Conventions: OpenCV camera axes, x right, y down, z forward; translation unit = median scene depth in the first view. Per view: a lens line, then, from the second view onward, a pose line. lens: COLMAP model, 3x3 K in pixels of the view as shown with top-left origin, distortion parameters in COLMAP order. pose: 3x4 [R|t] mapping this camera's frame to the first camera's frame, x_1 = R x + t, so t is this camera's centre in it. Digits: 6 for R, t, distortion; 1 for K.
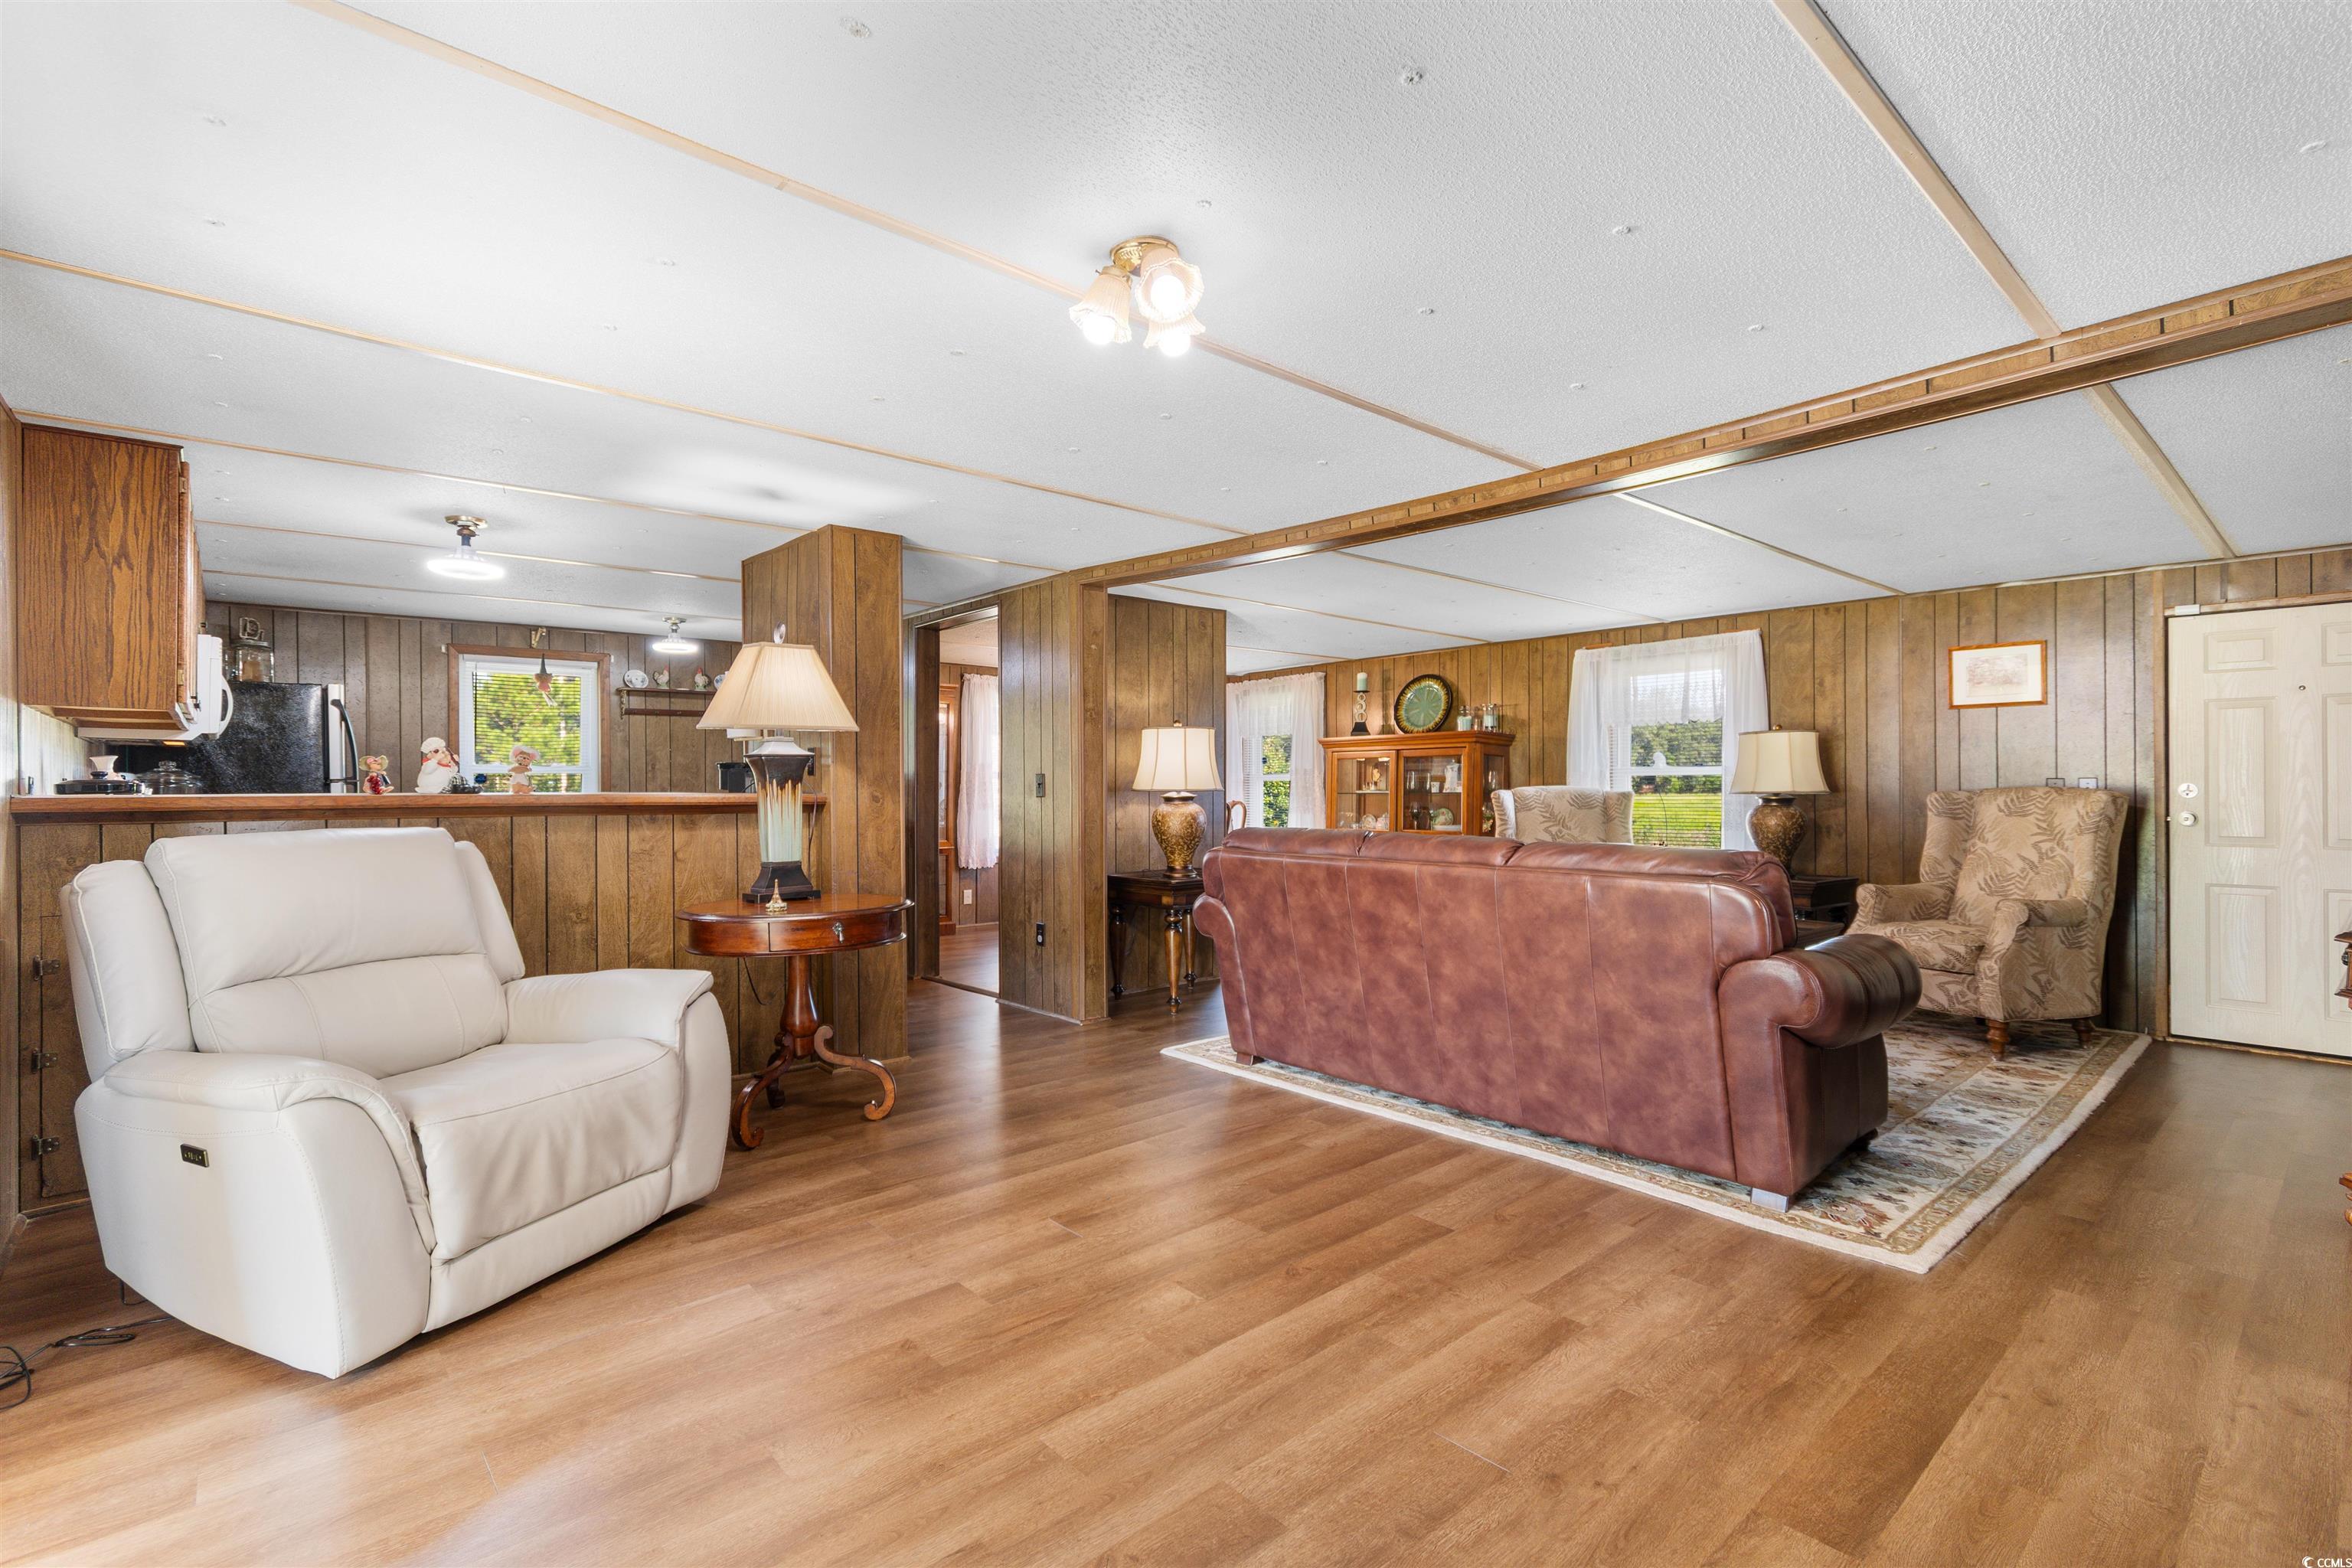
lens RADIAL K [[1050.0, 0, 1173.4], [0, 1050.0, 780.3], [0, 0, 1]] dist [0.002238, -0.002606]
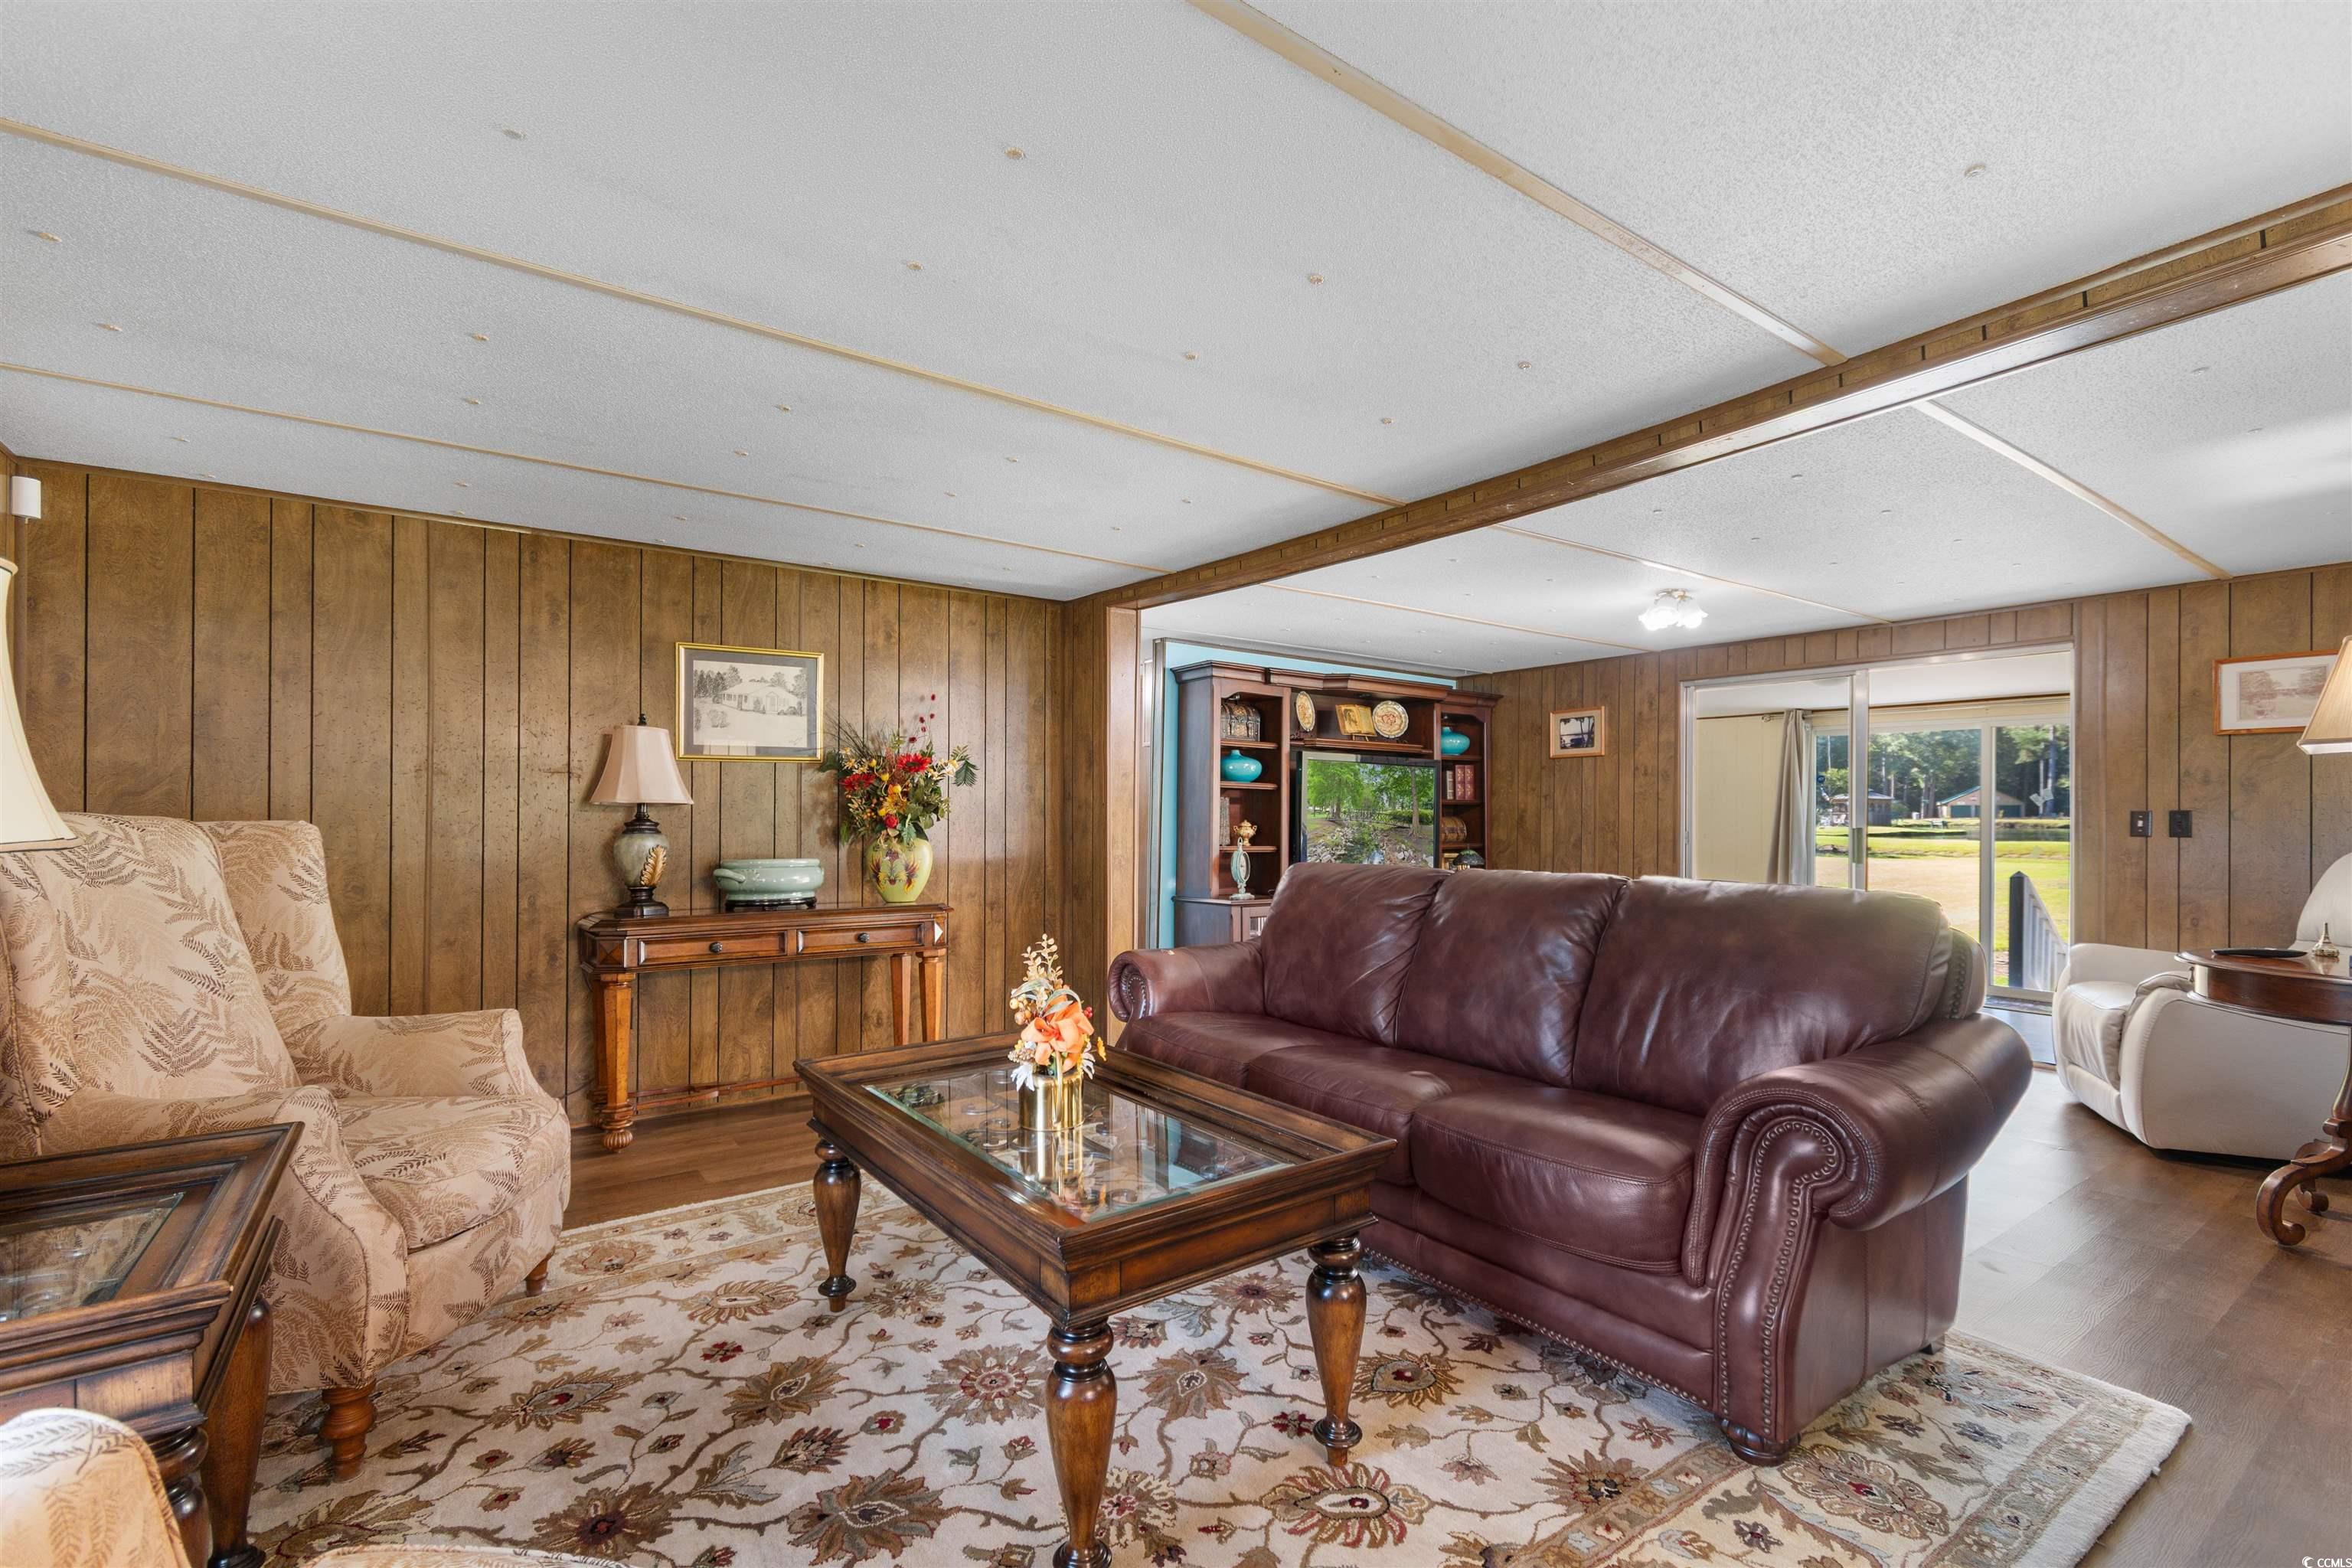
lens RADIAL K [[1050.0, 0, 1167.2], [0, 1050.0, 806.5], [0, 0, 1]] dist [0.002238, -0.002606]
pose [[-0.995068, -0.004152, 0.099107, 0.341828], [-0.005070, 0.999947, -0.009013, 0.004874], [-0.099065, -0.009471, -0.995036, 1.351634]]
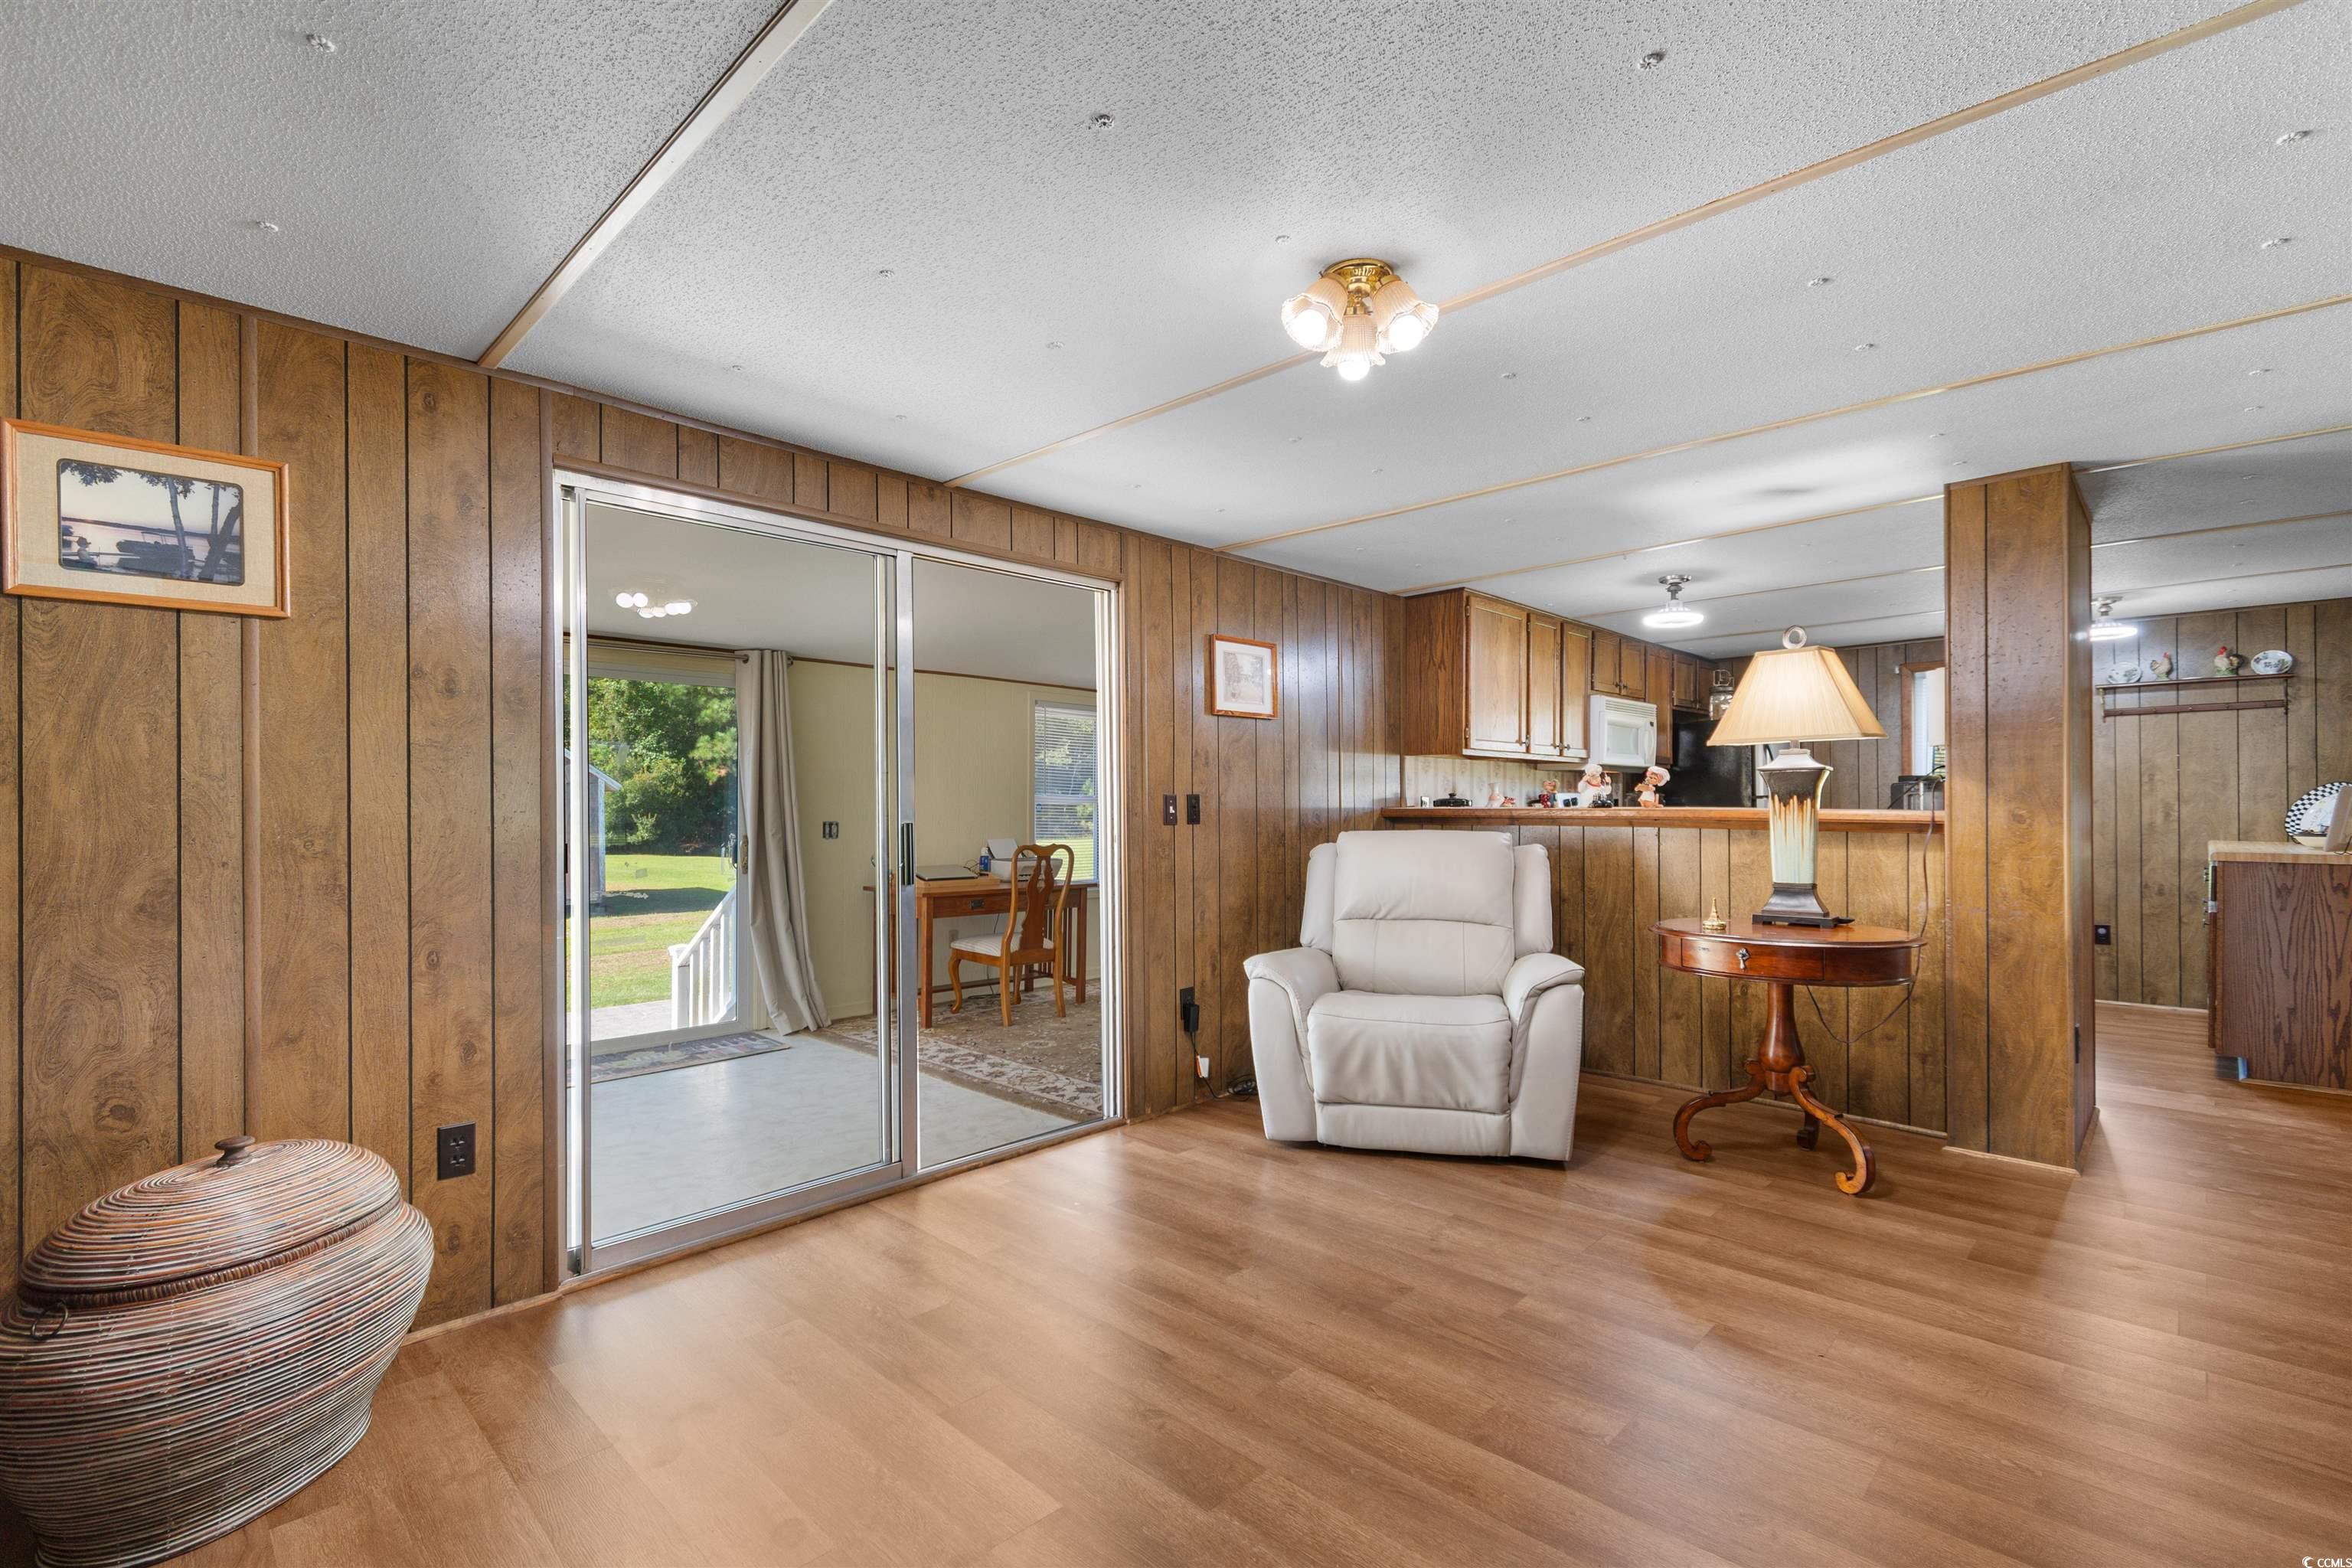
lens RADIAL K [[1050.0, 0, 1207.3], [0, 1050.0, 798.6], [0, 0, 1]] dist [0.002238, -0.002606]
pose [[0.089371, -0.003443, -0.995992, 0.379674], [0.006375, 0.999976, -0.002885, 0.001396], [0.995978, -0.006092, 0.089390, 0.298702]]
